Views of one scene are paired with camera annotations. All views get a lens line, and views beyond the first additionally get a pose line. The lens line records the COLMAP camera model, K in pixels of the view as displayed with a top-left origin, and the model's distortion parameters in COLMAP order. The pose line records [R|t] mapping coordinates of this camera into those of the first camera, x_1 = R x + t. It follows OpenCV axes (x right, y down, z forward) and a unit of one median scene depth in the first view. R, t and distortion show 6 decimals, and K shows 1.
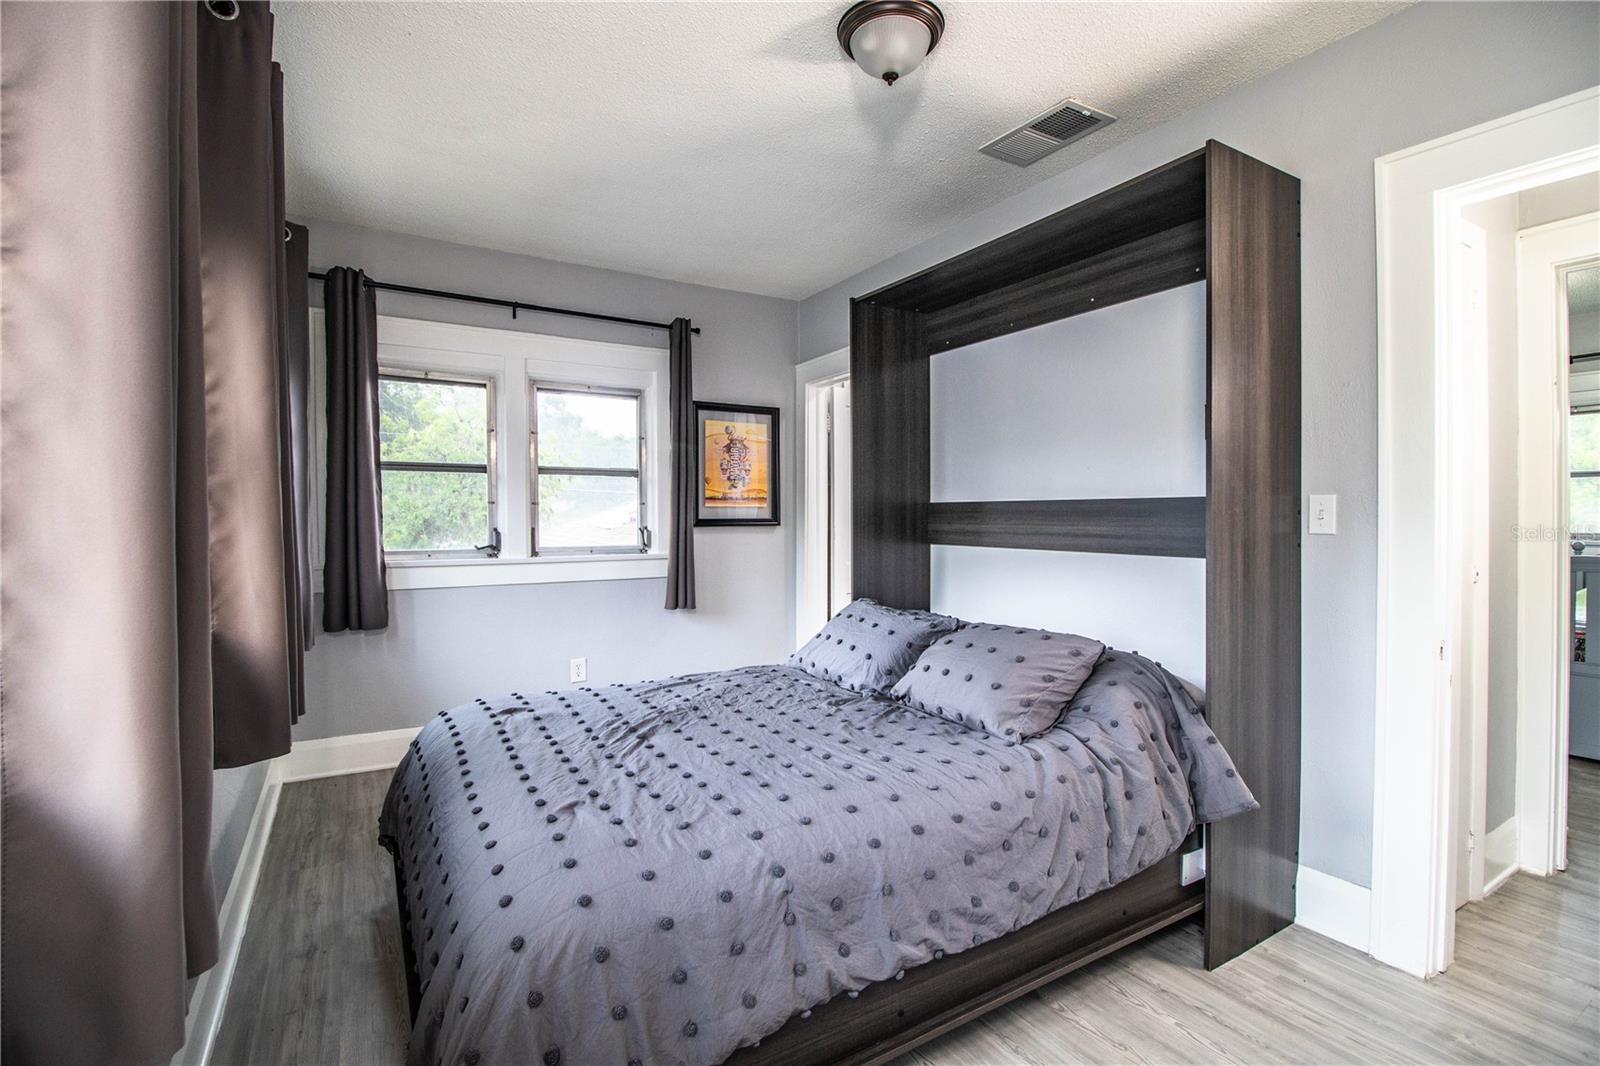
lens RADIAL K [[780.9, 0, 763.6], [0, 780.9, 520.4], [0, 0, 1]] dist [-0.002918, -0.000231]
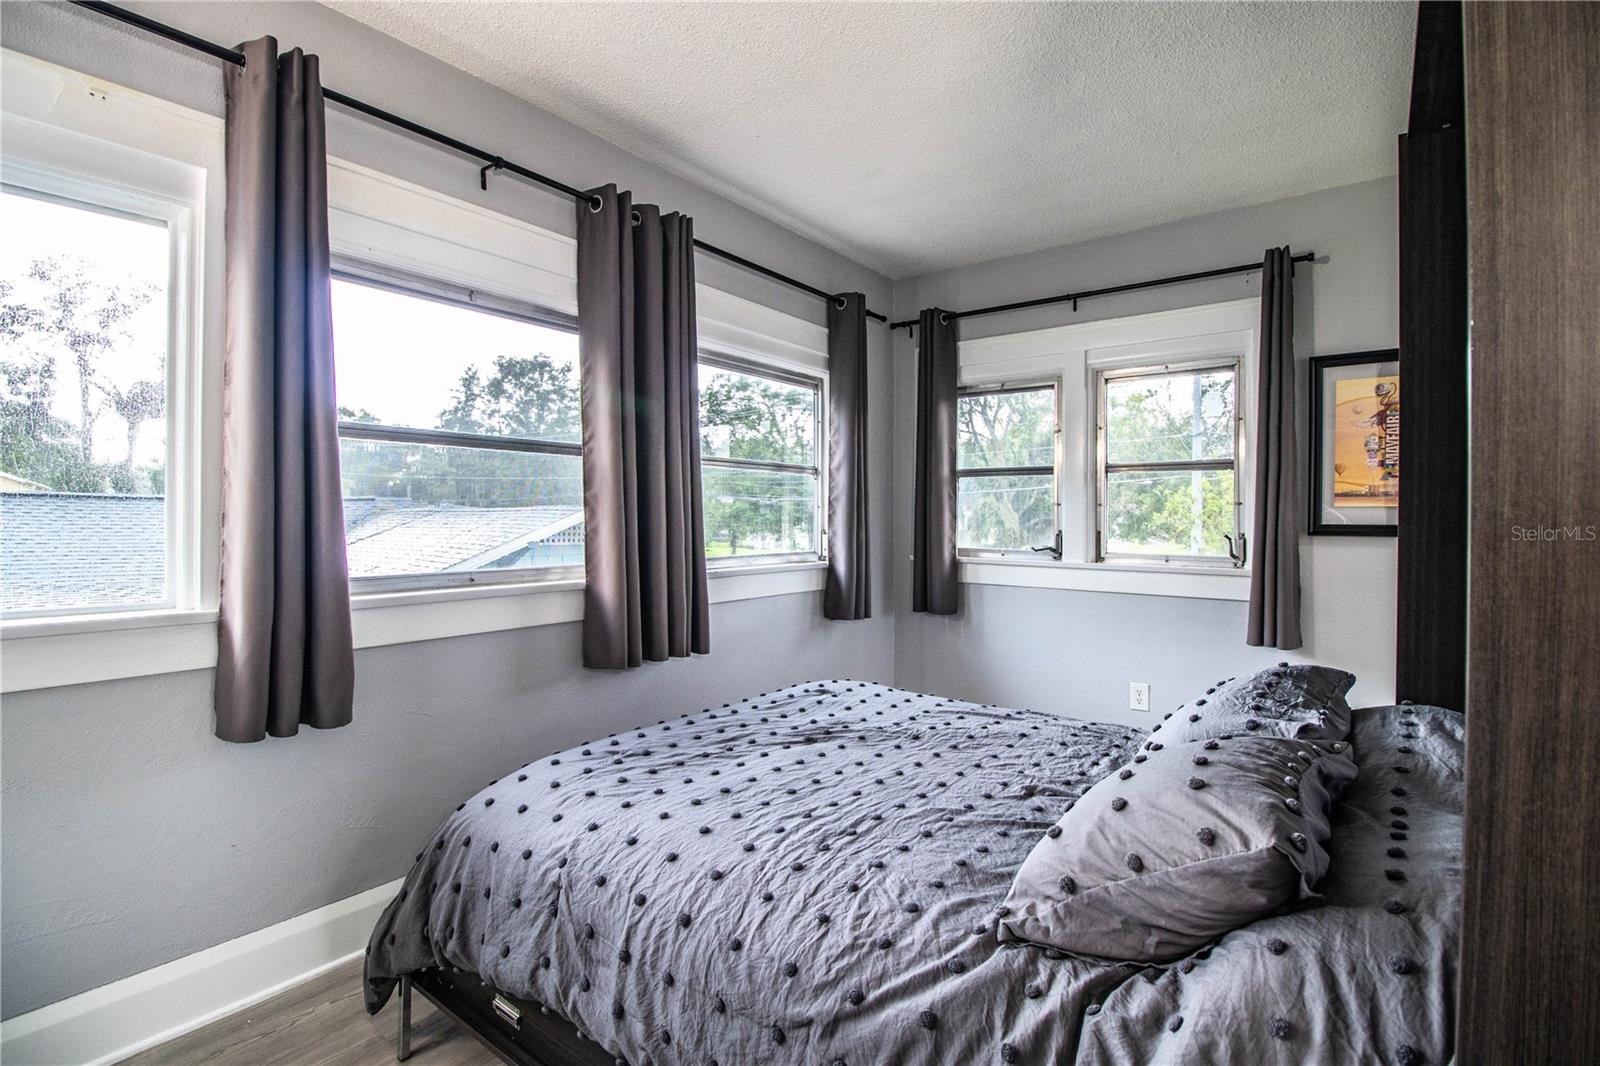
lens RADIAL K [[745.7, 0, 806.7], [0, 745.7, 514.2], [0, 0, 1]] dist [-0.002723, -0.000678]
pose [[0.363001, 0.003630, -0.931782, 0.412531], [-0.012910, 0.999916, -0.001134, -0.004903], [0.931699, 0.012441, 0.363017, 0.367531]]
